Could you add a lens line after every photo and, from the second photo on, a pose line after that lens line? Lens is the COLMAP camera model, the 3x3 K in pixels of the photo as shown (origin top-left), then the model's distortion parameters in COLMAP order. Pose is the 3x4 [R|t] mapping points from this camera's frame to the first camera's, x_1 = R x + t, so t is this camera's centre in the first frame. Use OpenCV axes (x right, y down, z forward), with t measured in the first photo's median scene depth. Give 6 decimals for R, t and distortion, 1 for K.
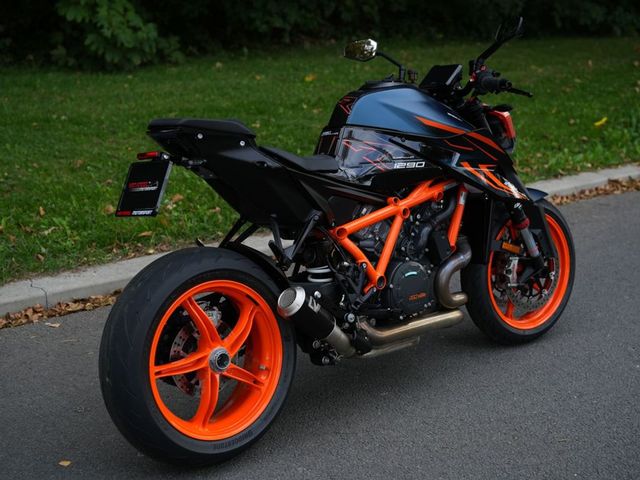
lens RADIAL K [[989.4, 0, 321.5], [0, 989.4, 240.4], [0, 0, 1]] dist [0.041495, 0.000000]
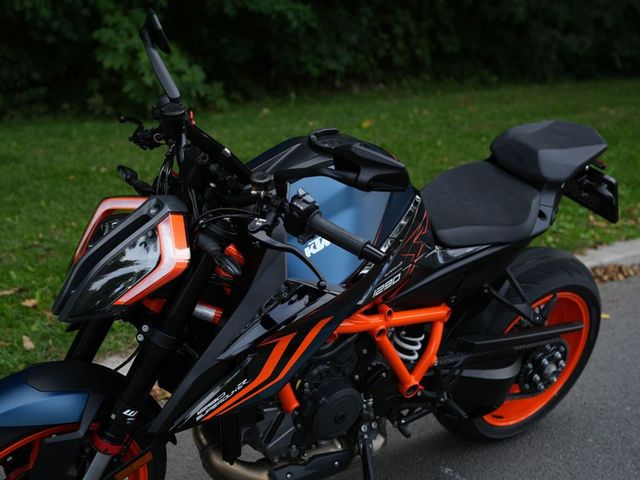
lens RADIAL K [[989.4, 0, 318.1], [0, 989.4, 240.4], [0, 0, 1]] dist [0.041495, 0.000000]
pose [[0.999472, -0.010456, -0.030762, -0.083062], [0.008922, 0.998730, -0.049589, -0.029331], [0.031242, 0.049289, 0.998296, 0.243068]]
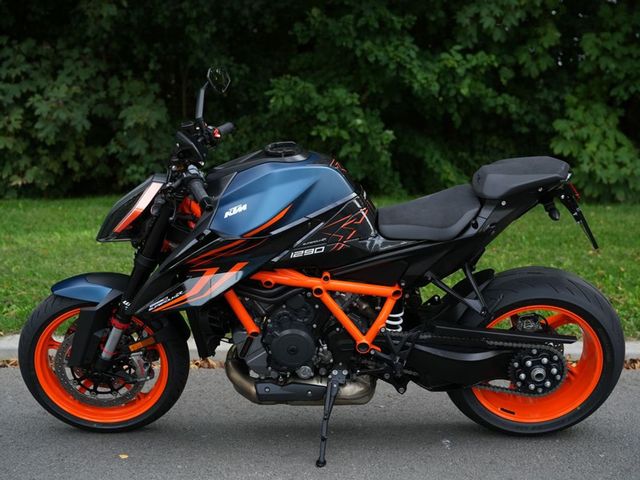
lens RADIAL K [[989.4, 0, 327.3], [0, 989.4, 243.9], [0, 0, 1]] dist [0.041495, 0.000000]
pose [[0.779822, 0.065763, -0.622537, 0.565821], [-0.168021, 0.979965, -0.106951, 0.061101], [0.603031, 0.188002, 0.775248, 0.191552]]
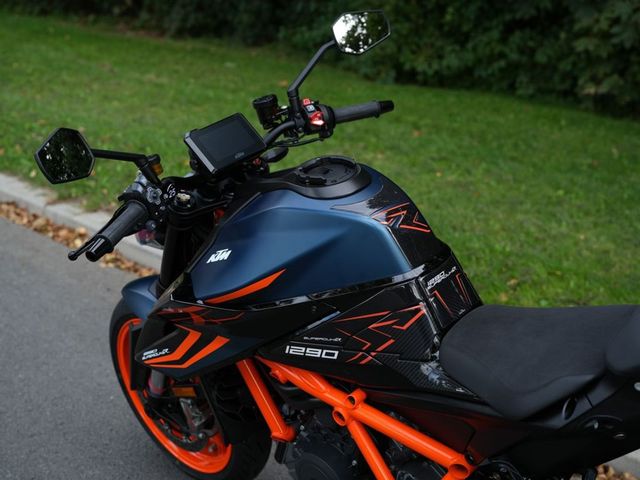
lens RADIAL K [[989.4, 0, 315.7], [0, 989.4, 242.3], [0, 0, 1]] dist [0.041495, 0.000000]
pose [[0.126648, 0.270606, -0.954323, 0.476010], [-0.350870, 0.912095, 0.212068, -0.213268], [0.927820, 0.307986, 0.210462, 0.799436]]
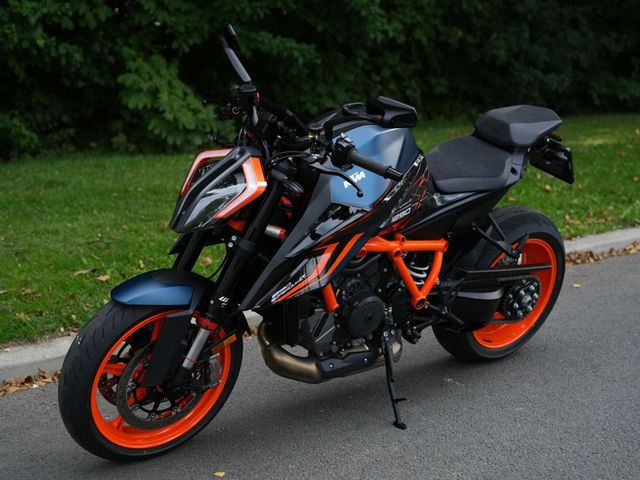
lens RADIAL K [[989.4, 0, 315.2], [0, 989.4, 246.1], [0, 0, 1]] dist [0.041495, 0.000000]
pose [[0.998953, -0.037151, -0.026681, -0.114844], [0.034305, 0.994377, -0.100183, 0.090537], [0.030253, 0.099163, 0.994611, -0.011034]]
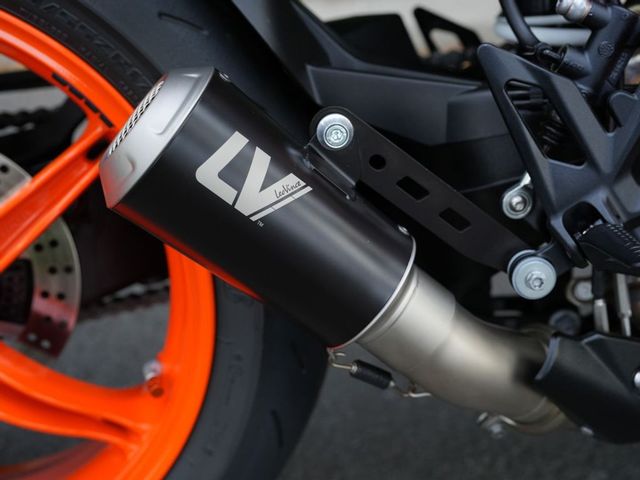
lens RADIAL K [[989.4, 0, 317.8], [0, 989.4, 239.6], [0, 0, 1]] dist [0.041495, 0.000000]
pose [[0.770599, 0.255977, -0.583655, 0.106469], [-0.124274, 0.958568, 0.256325, 0.023282], [0.625086, -0.124991, 0.770483, 0.780959]]
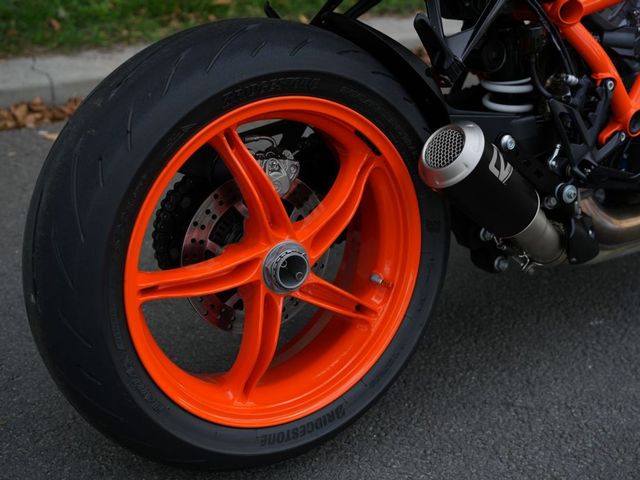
lens RADIAL K [[989.4, 0, 316.7], [0, 989.4, 244.0], [0, 0, 1]] dist [0.041495, 0.000000]
pose [[0.987840, 0.100190, -0.118885, -0.030282], [-0.073219, 0.974360, 0.212747, 0.008182], [0.137152, -0.201455, 0.969848, 0.488463]]
